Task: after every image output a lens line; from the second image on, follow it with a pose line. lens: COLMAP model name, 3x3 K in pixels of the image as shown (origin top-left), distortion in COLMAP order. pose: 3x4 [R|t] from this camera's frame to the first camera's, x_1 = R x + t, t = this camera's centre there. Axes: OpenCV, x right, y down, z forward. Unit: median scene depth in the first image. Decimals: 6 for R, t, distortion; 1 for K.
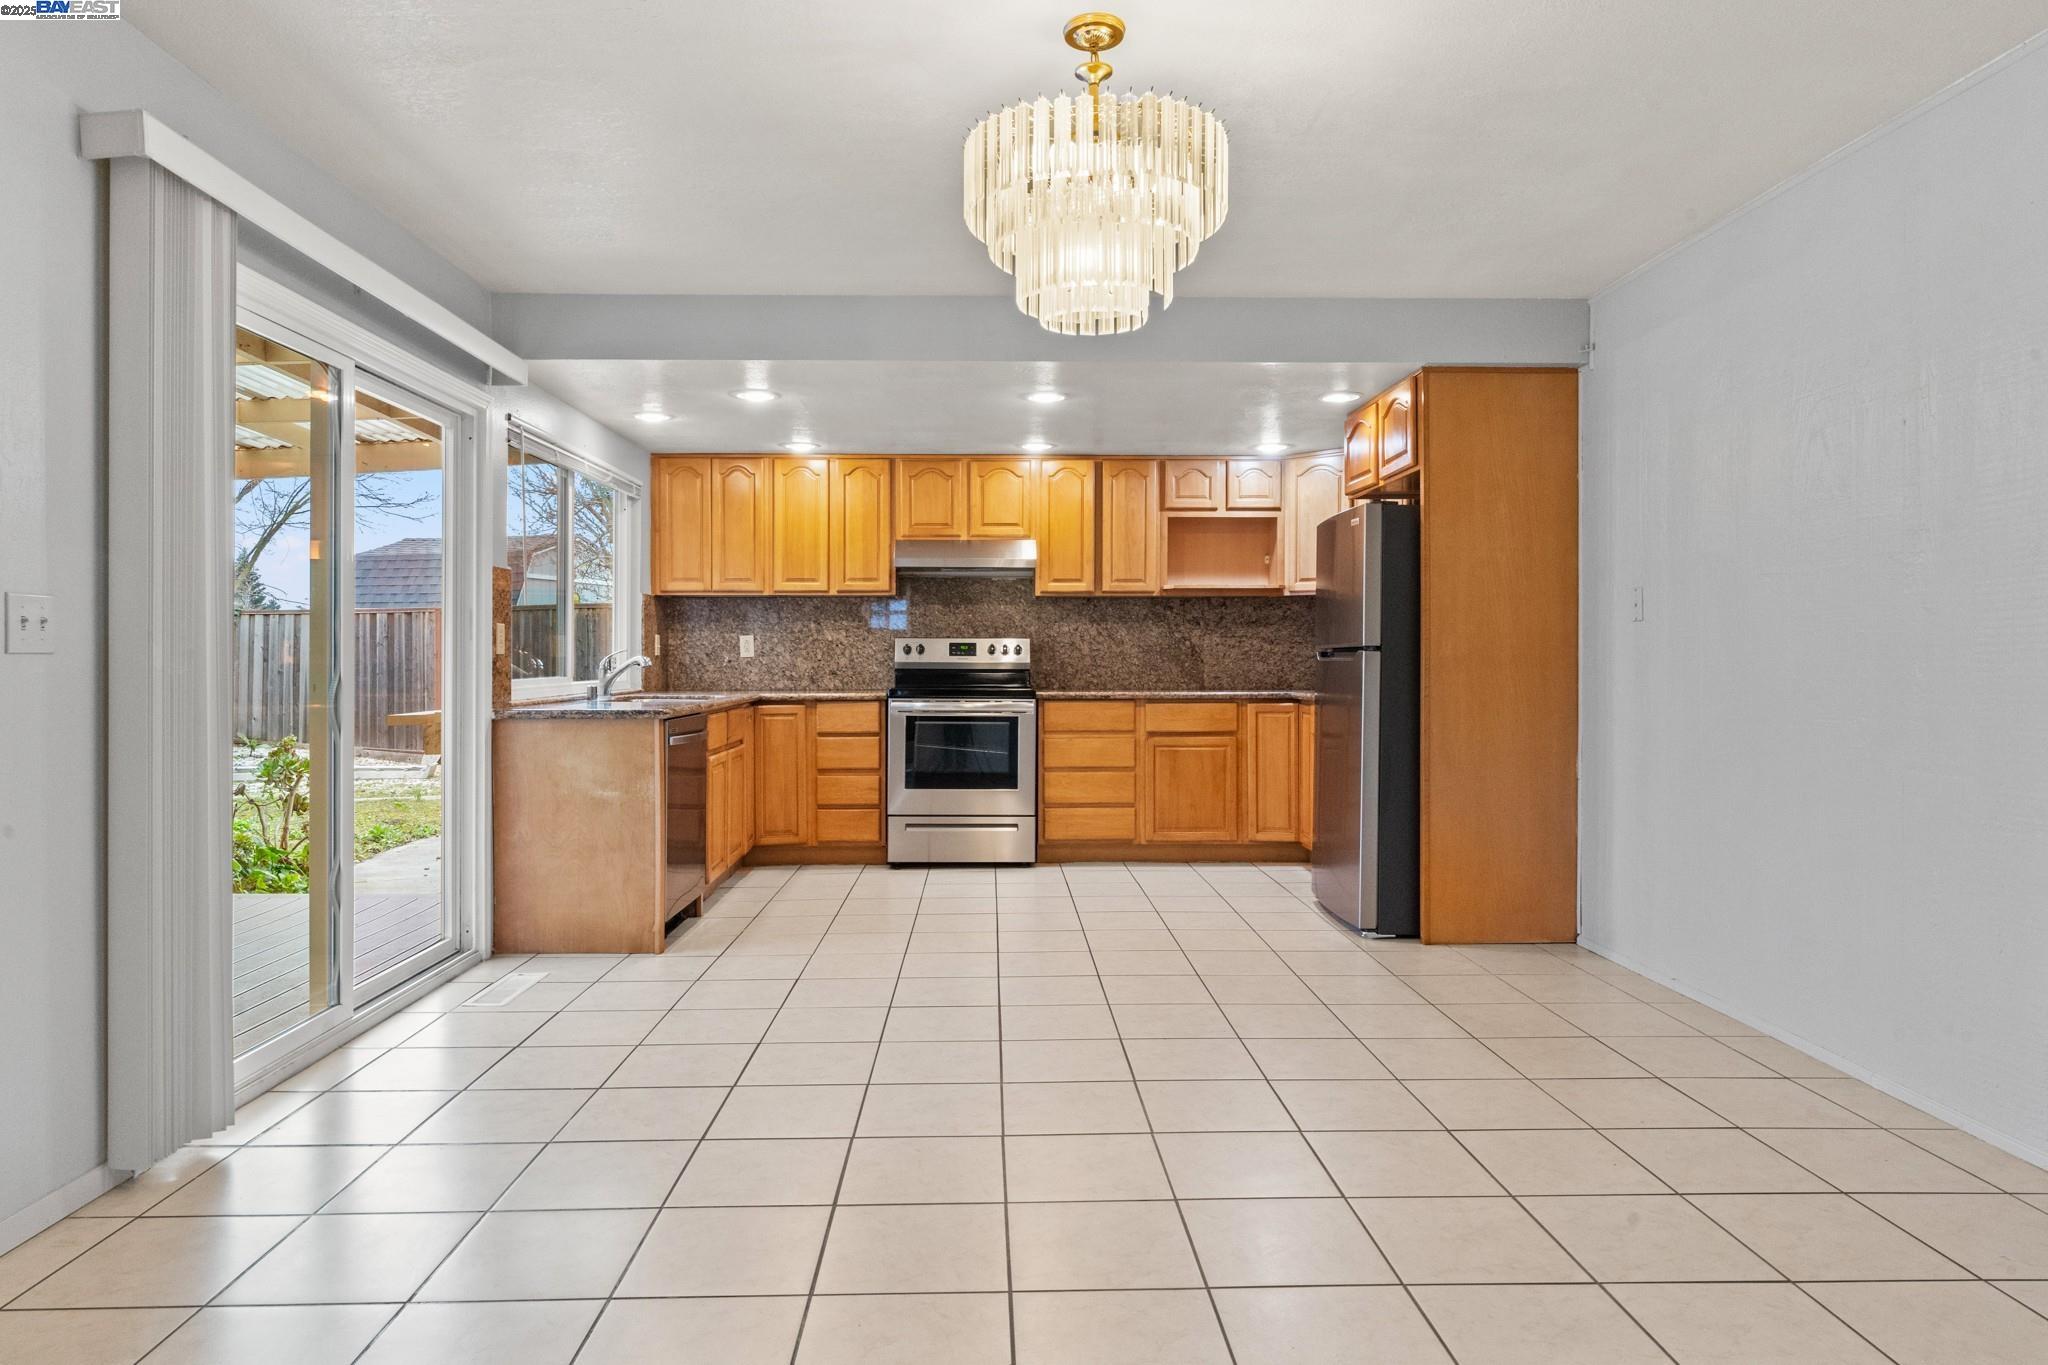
lens RADIAL K [[1211.2, 0, 1007.3], [0, 1211.2, 666.0], [0, 0, 1]] dist [-0.011761, 0.011127]
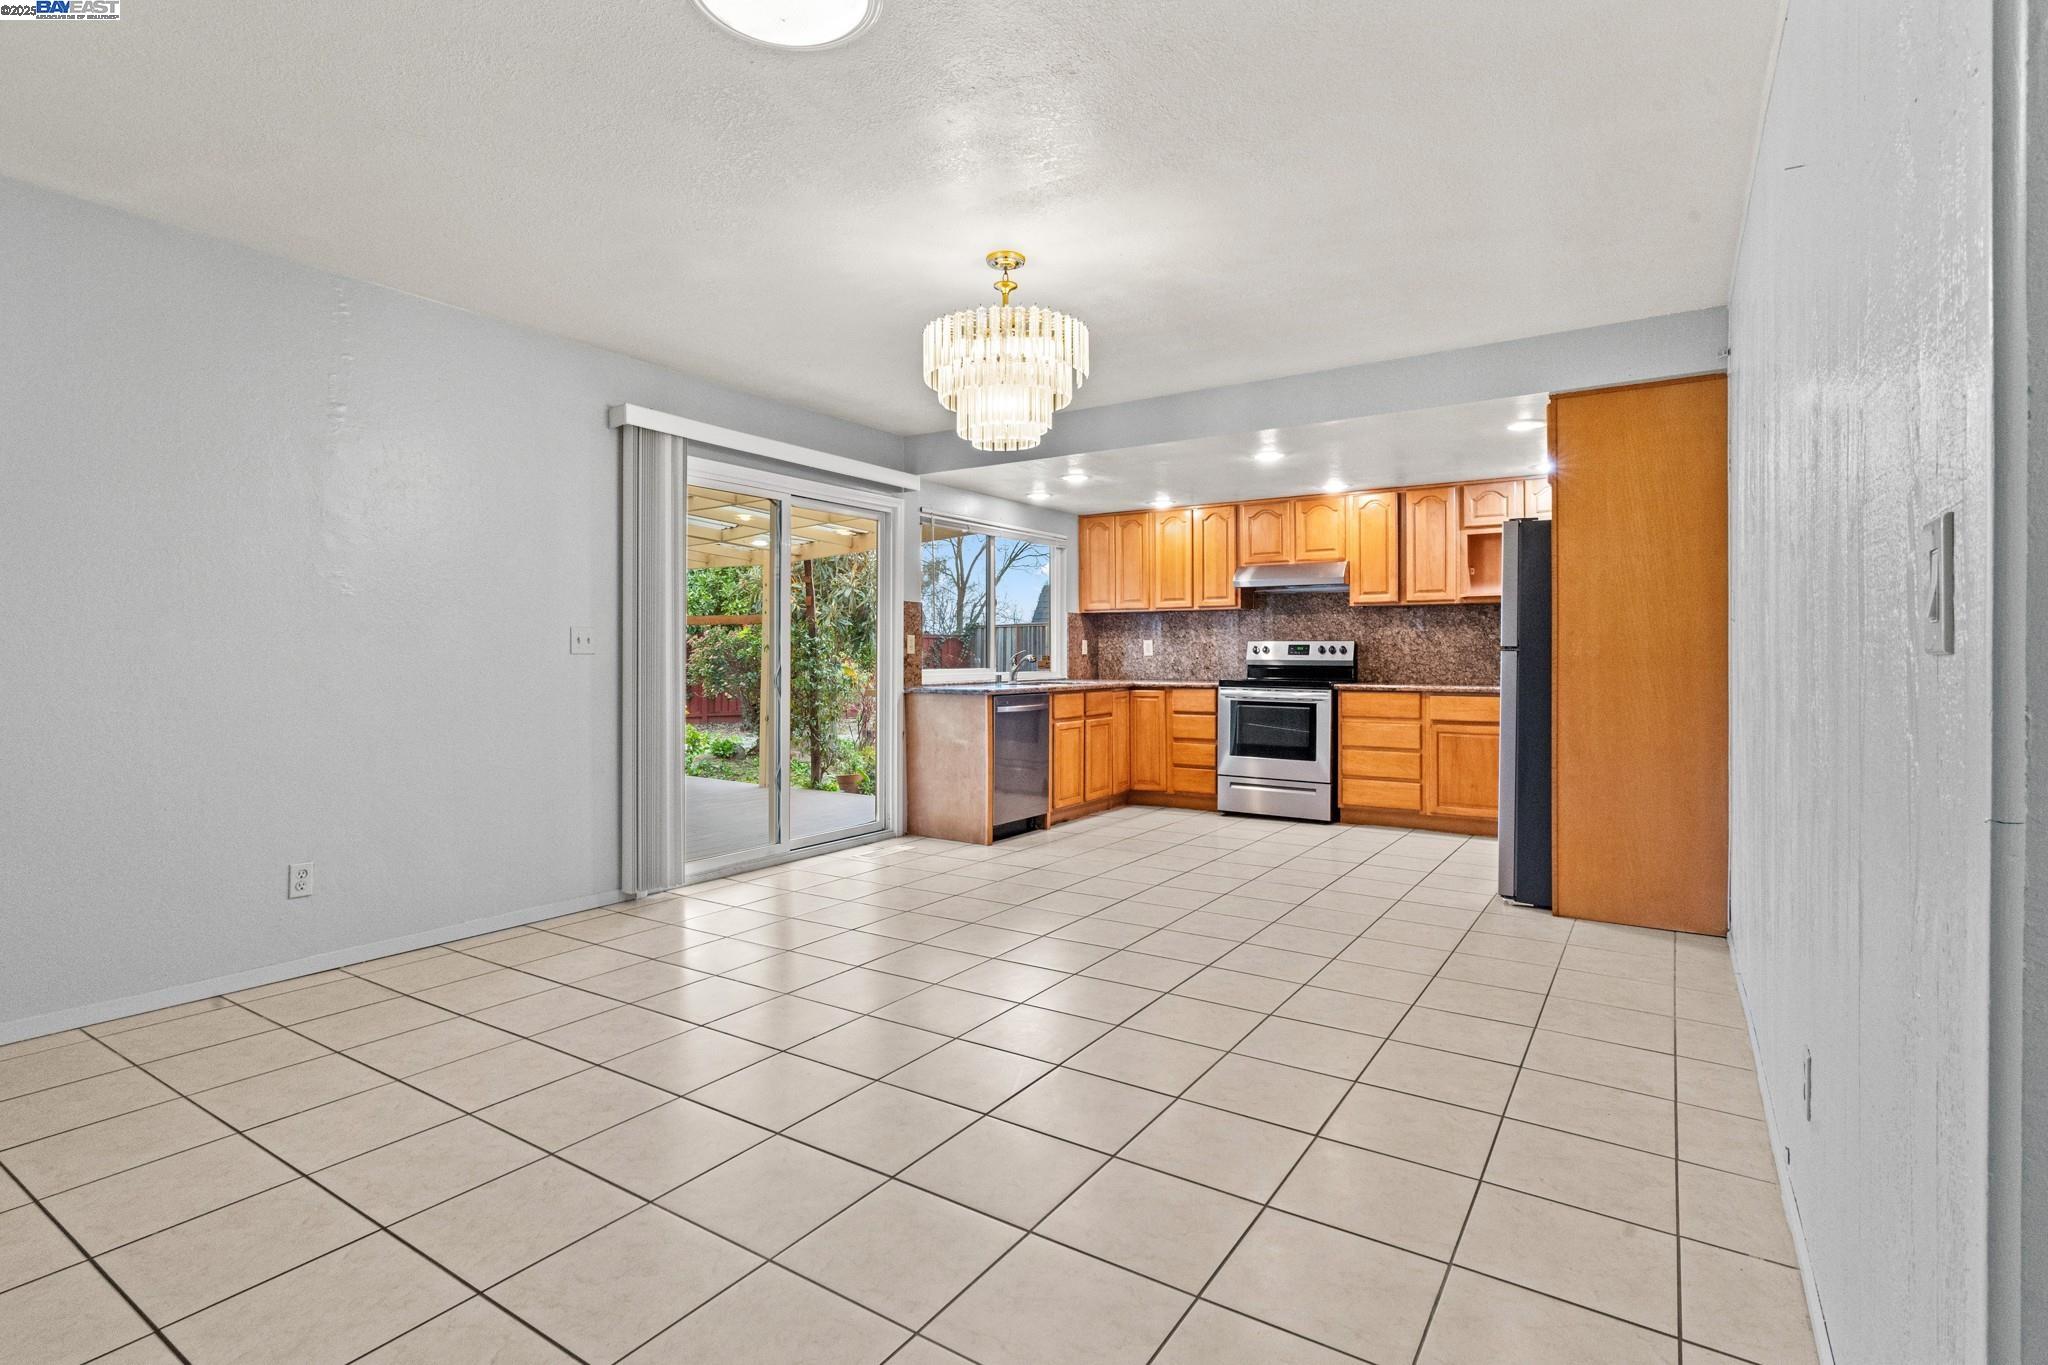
lens RADIAL K [[987.2, 0, 1008.7], [0, 987.2, 657.7], [0, 0, 1]] dist [-0.000504, -0.001066]
pose [[0.819264, 0.001850, -0.573414, 0.326649], [-0.005064, 0.999979, -0.004008, 0.000165], [0.573394, 0.006187, 0.819256, -0.020779]]
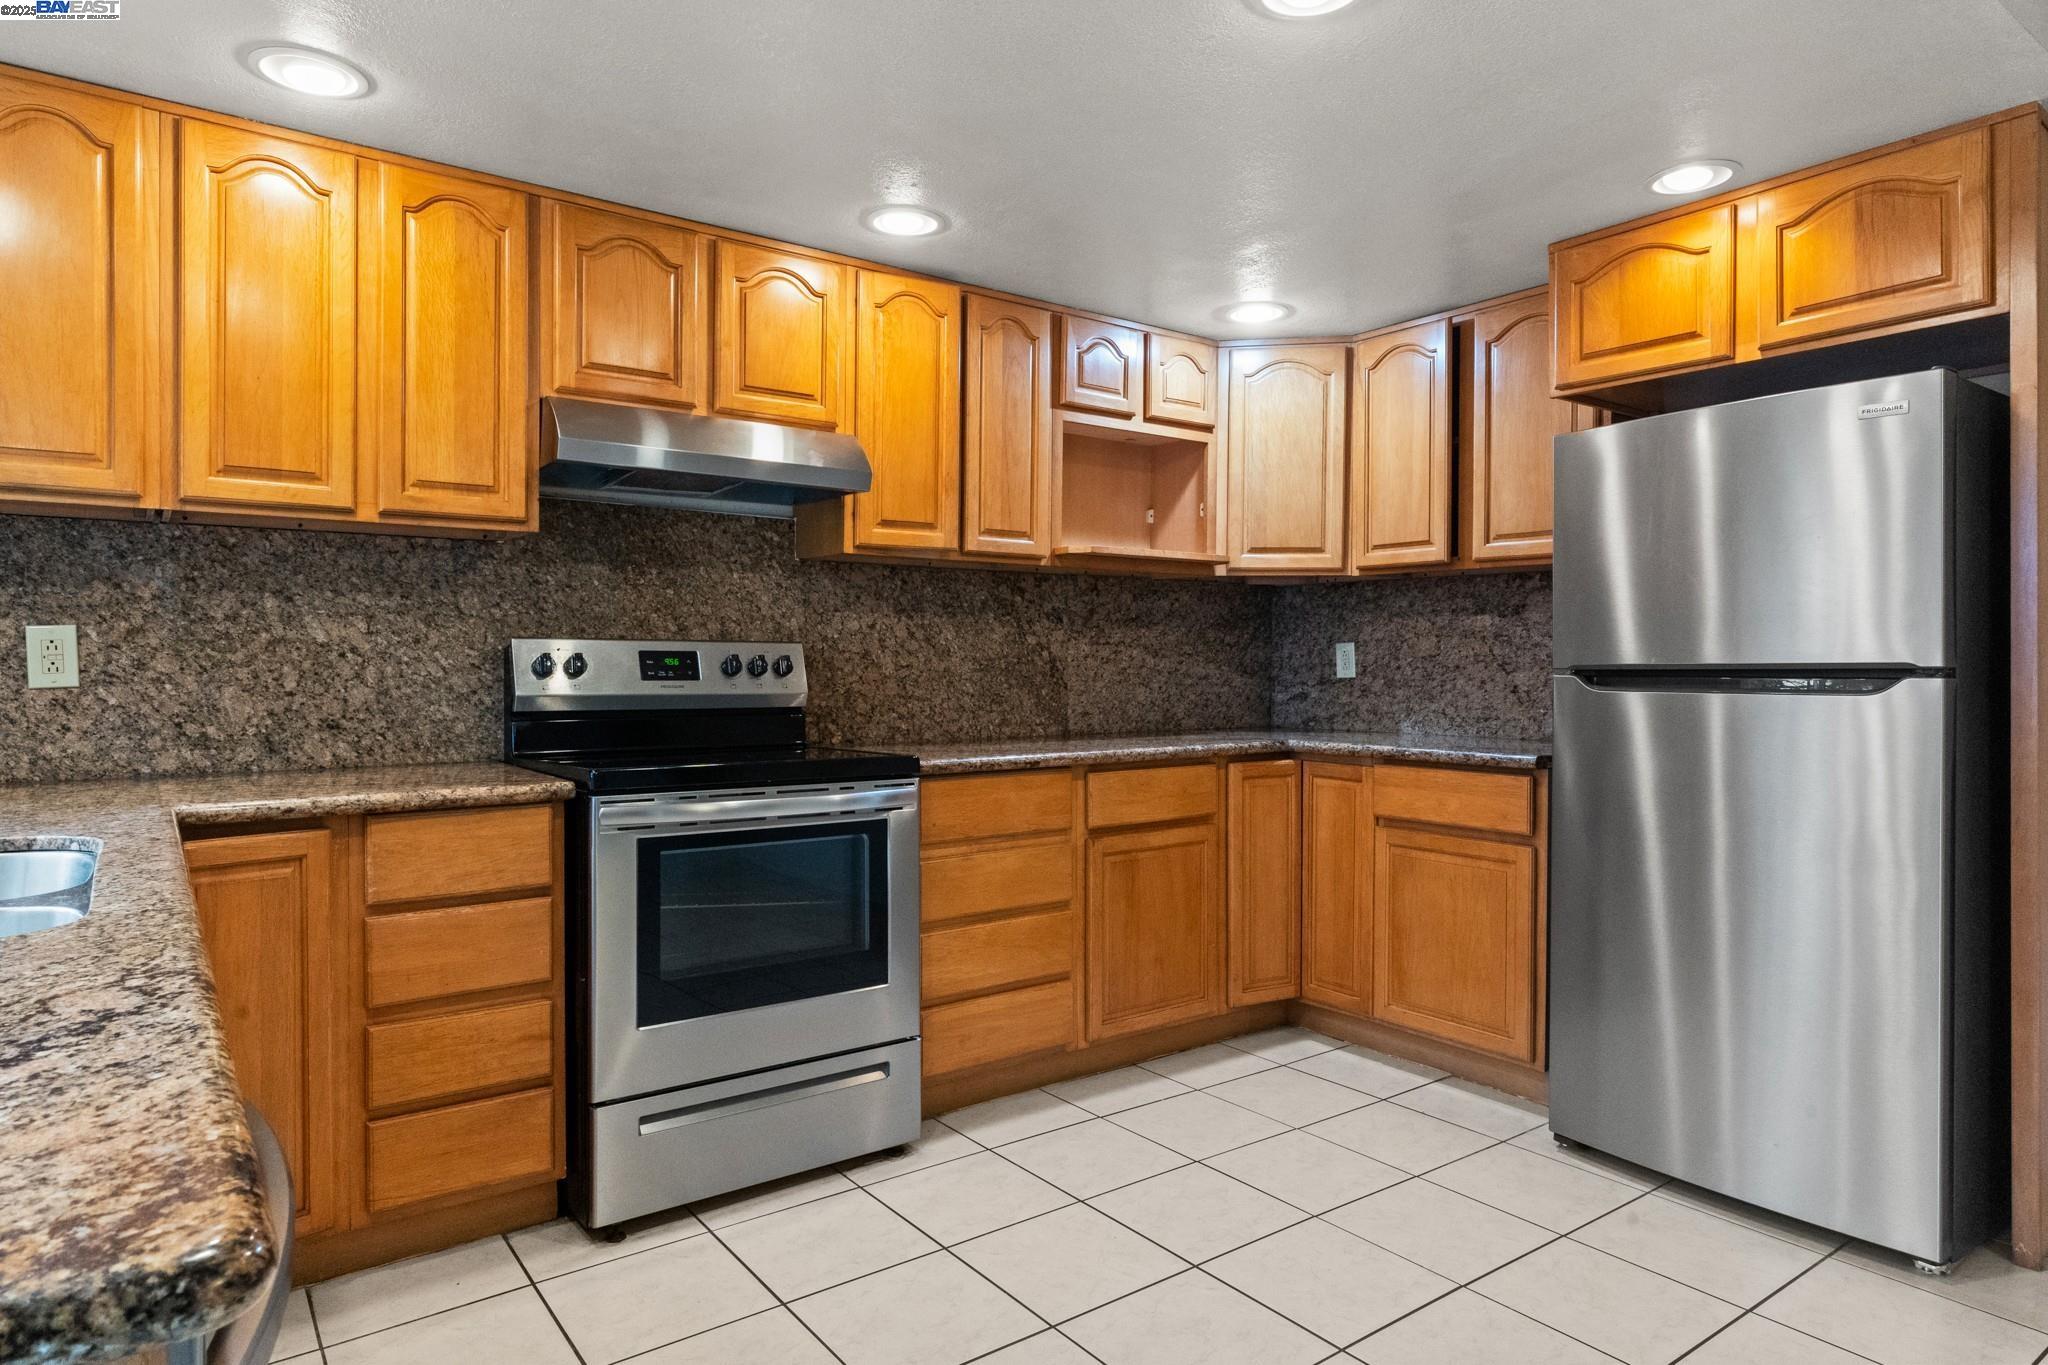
lens RADIAL K [[1211.2, 0, 1014.4], [0, 1211.2, 672.1], [0, 0, 1]] dist [-0.011761, 0.011127]
pose [[0.819309, -0.003179, 0.573344, -0.201502], [0.003864, 0.999993, 0.000023, -0.011639], [-0.573339, 0.002196, 0.819315, 0.596594]]
